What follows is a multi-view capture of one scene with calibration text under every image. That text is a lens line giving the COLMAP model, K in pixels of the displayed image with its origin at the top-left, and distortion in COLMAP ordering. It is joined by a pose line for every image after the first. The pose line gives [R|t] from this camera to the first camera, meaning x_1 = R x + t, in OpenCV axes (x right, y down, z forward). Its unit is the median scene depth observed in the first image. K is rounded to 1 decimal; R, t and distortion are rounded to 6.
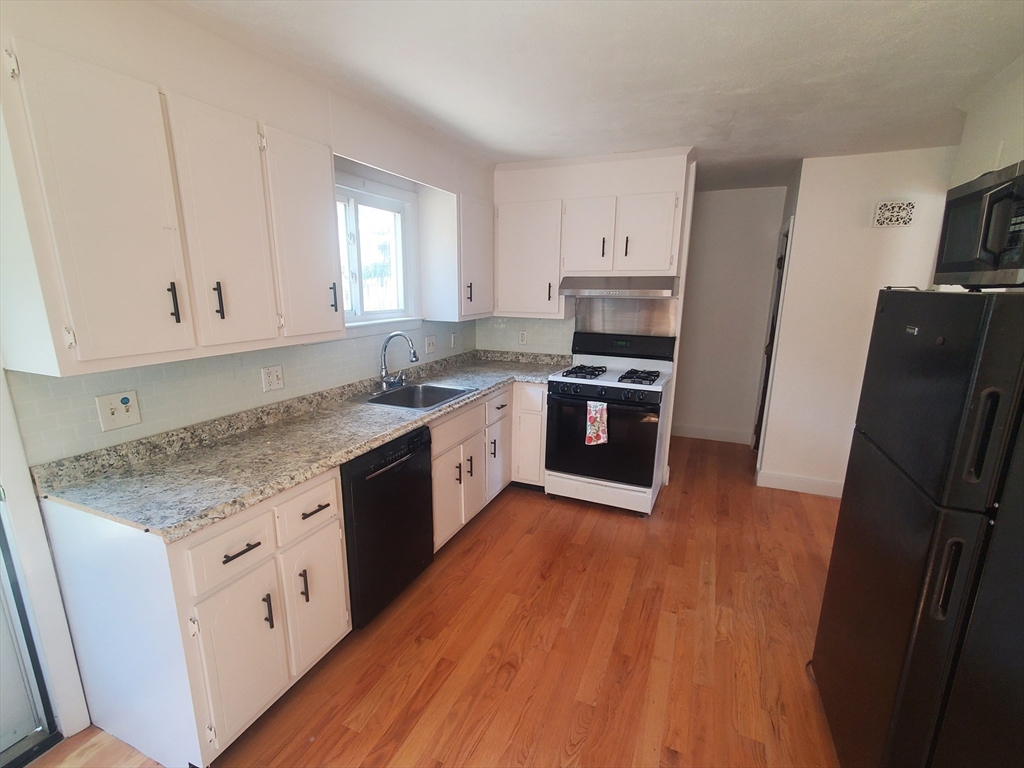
lens RADIAL K [[478.7, 0, 506.0], [0, 478.7, 399.5], [0, 0, 1]] dist [-0.001361, 0.004212]
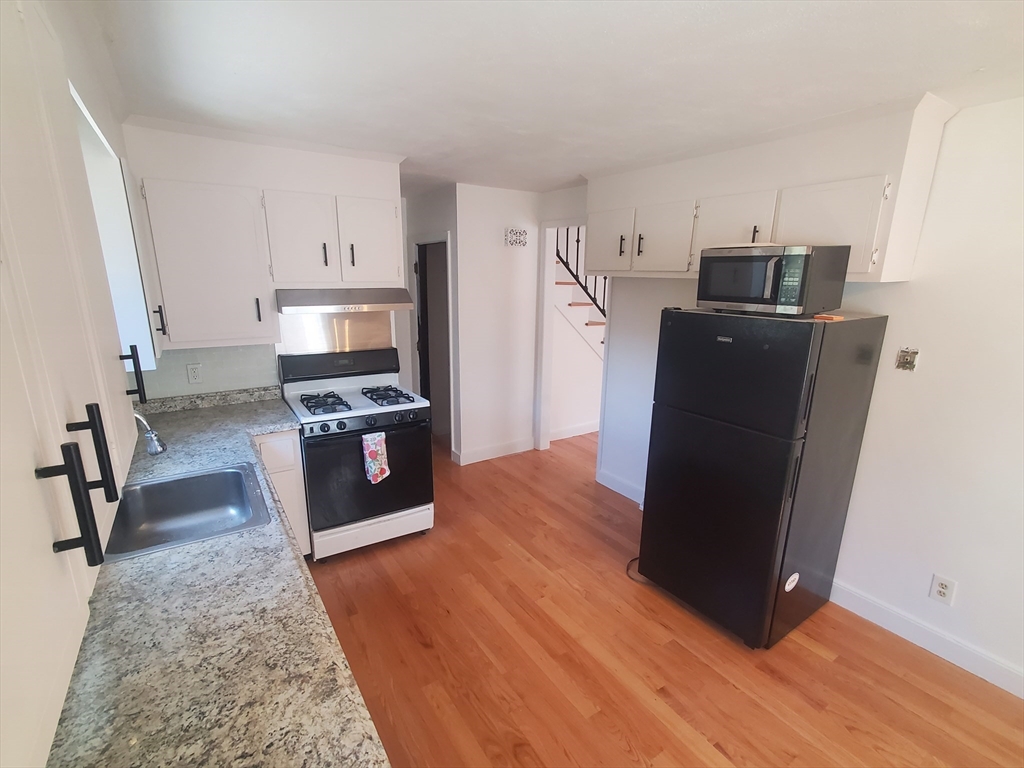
lens RADIAL K [[478.7, 0, 506.0], [0, 478.7, 399.5], [0, 0, 1]] dist [-0.001361, 0.004212]
pose [[0.547463, -0.214774, 0.808799, -0.457881], [0.189668, 0.973198, 0.130046, -0.151769], [-0.815052, 0.082208, 0.573526, 0.354198]]
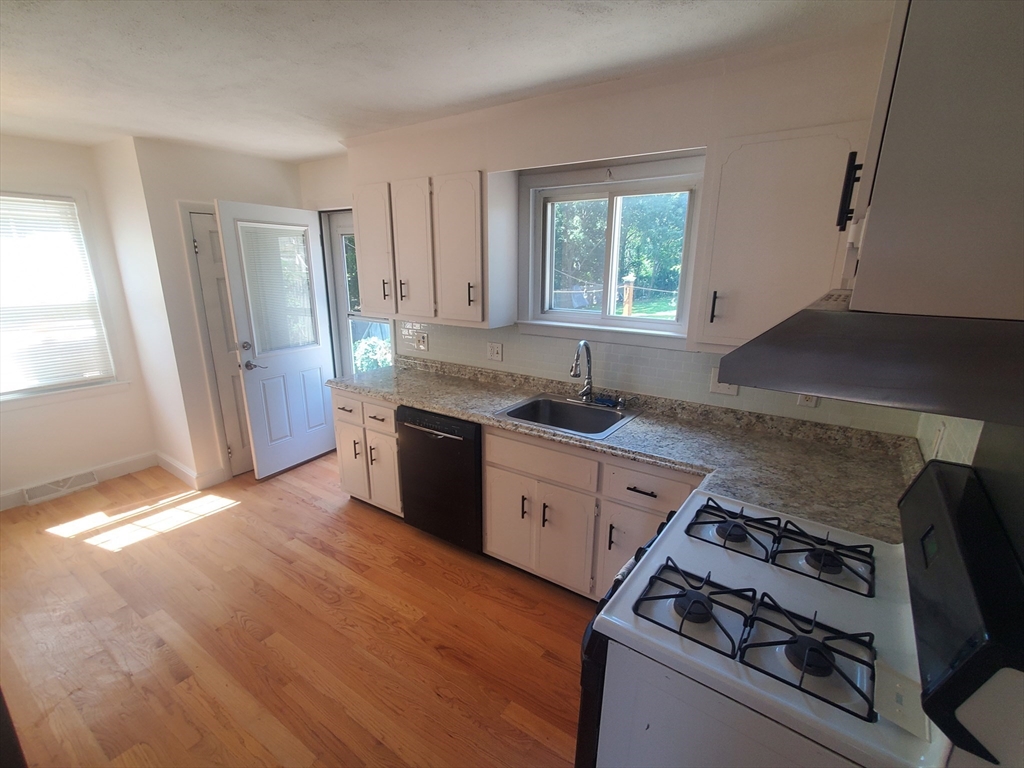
lens RADIAL K [[478.7, 0, 506.0], [0, 478.7, 399.5], [0, 0, 1]] dist [-0.001361, 0.004212]
pose [[-0.196700, 0.266415, -0.943574, 0.731458], [-0.237590, 0.920740, 0.309497, -0.309324], [0.951241, 0.285062, -0.117812, 1.097719]]
